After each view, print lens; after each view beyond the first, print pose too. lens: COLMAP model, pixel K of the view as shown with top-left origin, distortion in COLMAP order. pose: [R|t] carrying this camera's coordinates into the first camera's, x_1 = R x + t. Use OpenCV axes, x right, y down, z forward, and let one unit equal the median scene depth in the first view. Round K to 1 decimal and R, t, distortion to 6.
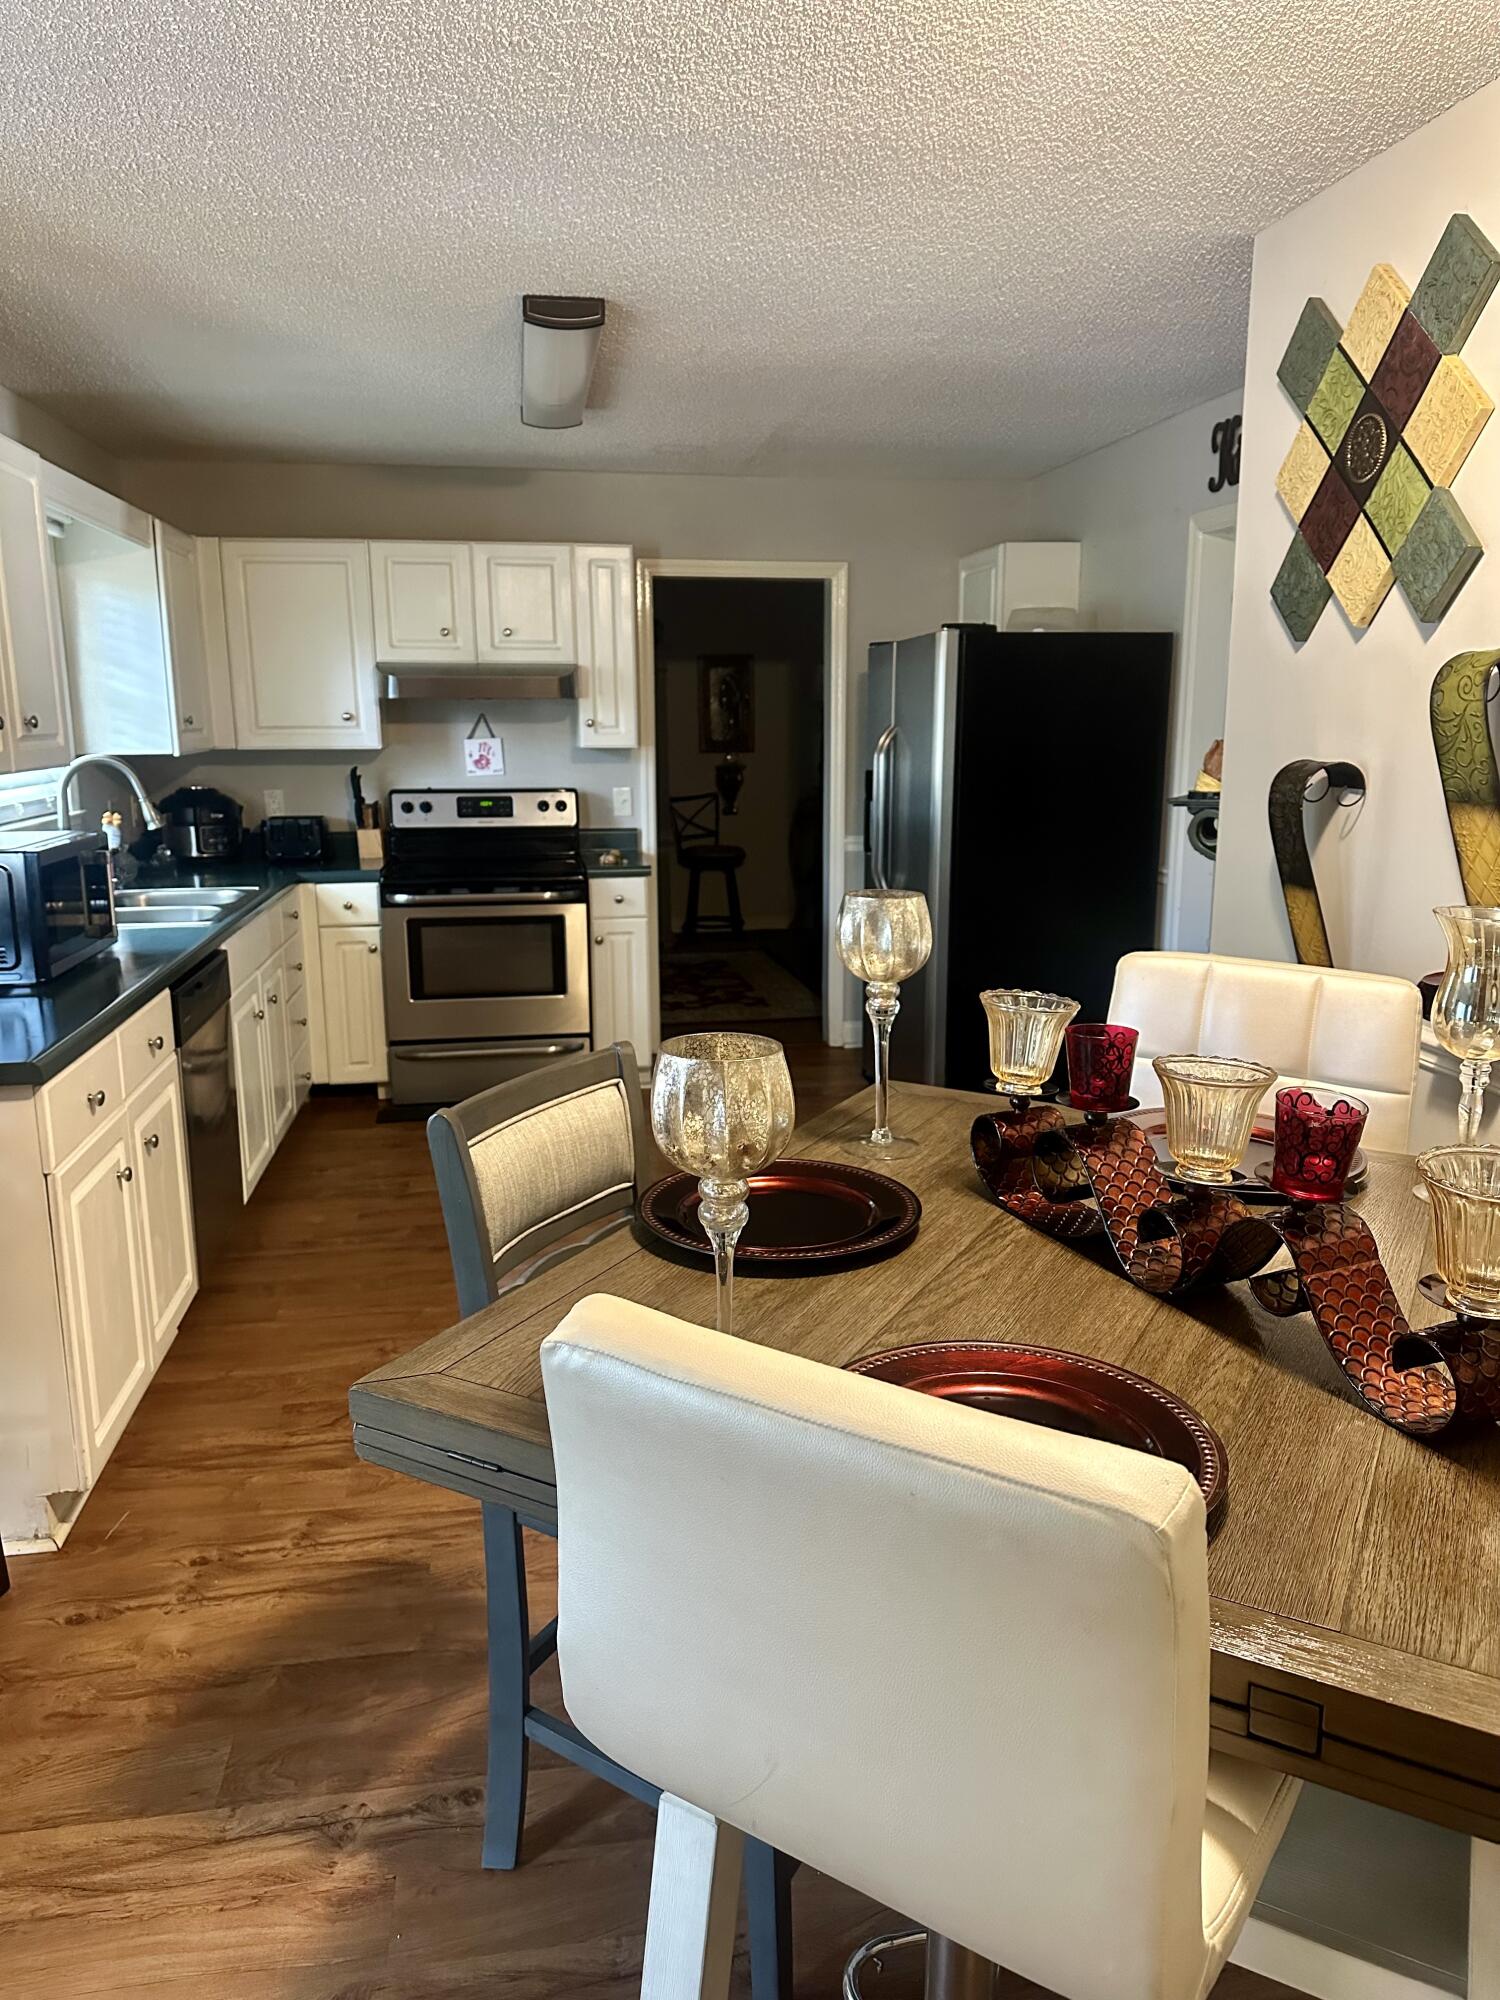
lens RADIAL K [[1390.0, 0, 753.5], [0, 1390.0, 1011.6], [0, 0, 1]] dist [0.050073, -0.052617]
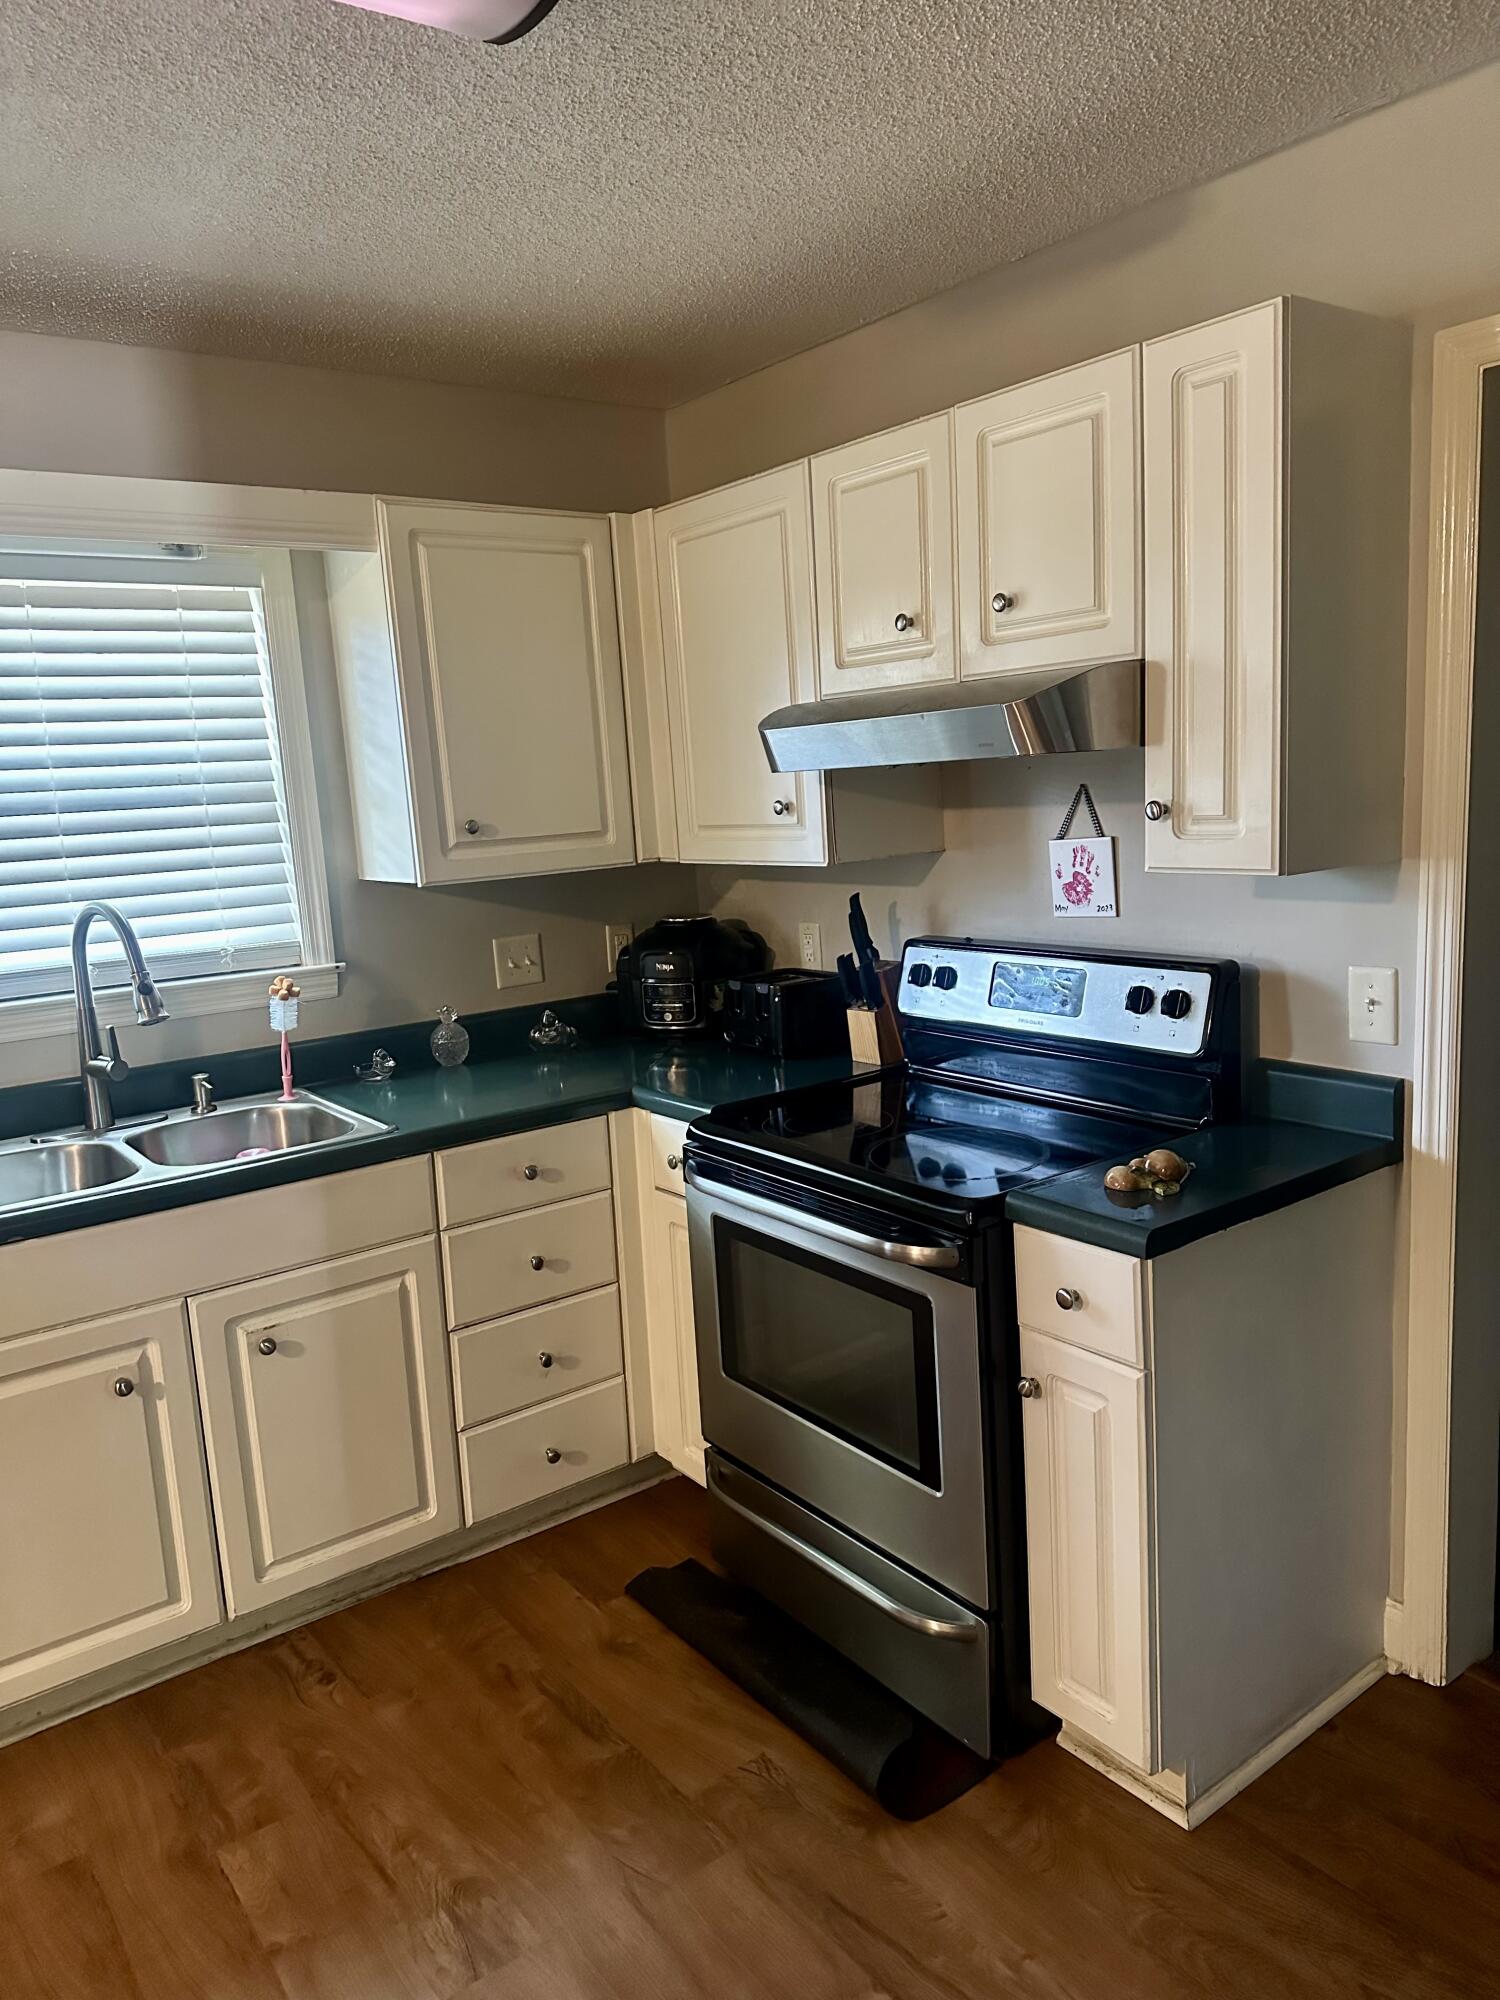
lens RADIAL K [[1390.0, 0, 740.8], [0, 1390.0, 995.3], [0, 0, 1]] dist [0.050073, -0.052617]
pose [[0.454800, 0.113513, -0.883330, 0.168383], [-0.131928, 0.989488, 0.059230, -0.160011], [0.880768, 0.089598, 0.464995, 0.706262]]
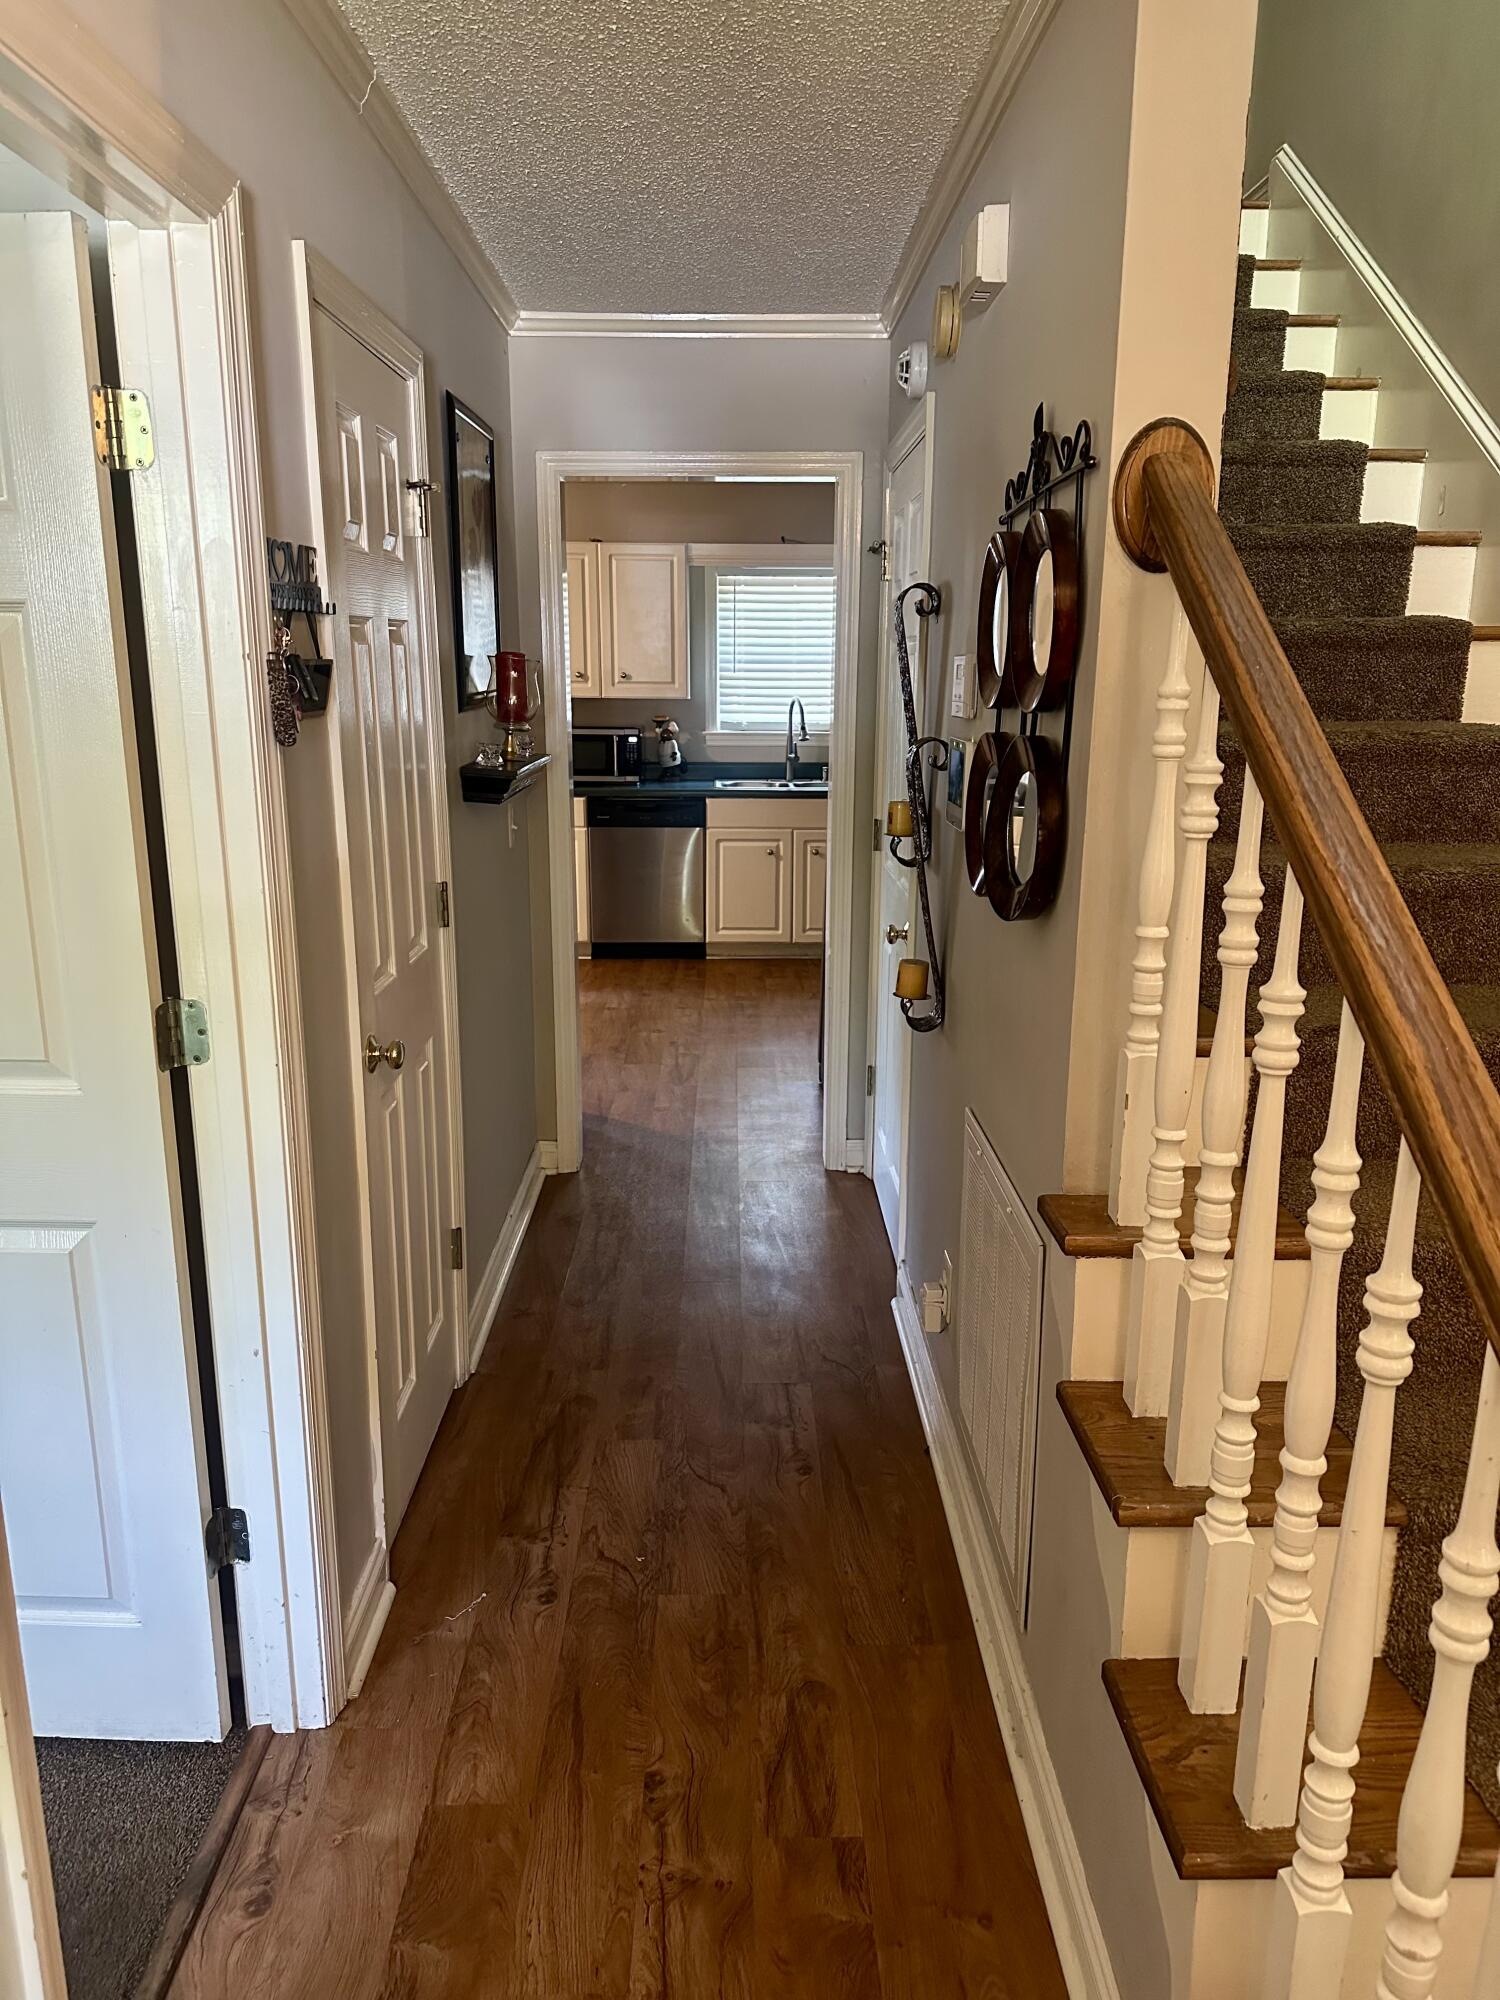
lens RADIAL K [[1390.0, 0, 754.1], [0, 1390.0, 1017.3], [0, 0, 1]] dist [0.050073, -0.052617]
pose [[-0.143052, 0.248334, -0.958053, 0.980878], [-0.213970, 0.937356, 0.274918, -0.203421], [0.966309, 0.244322, -0.080954, 0.870674]]
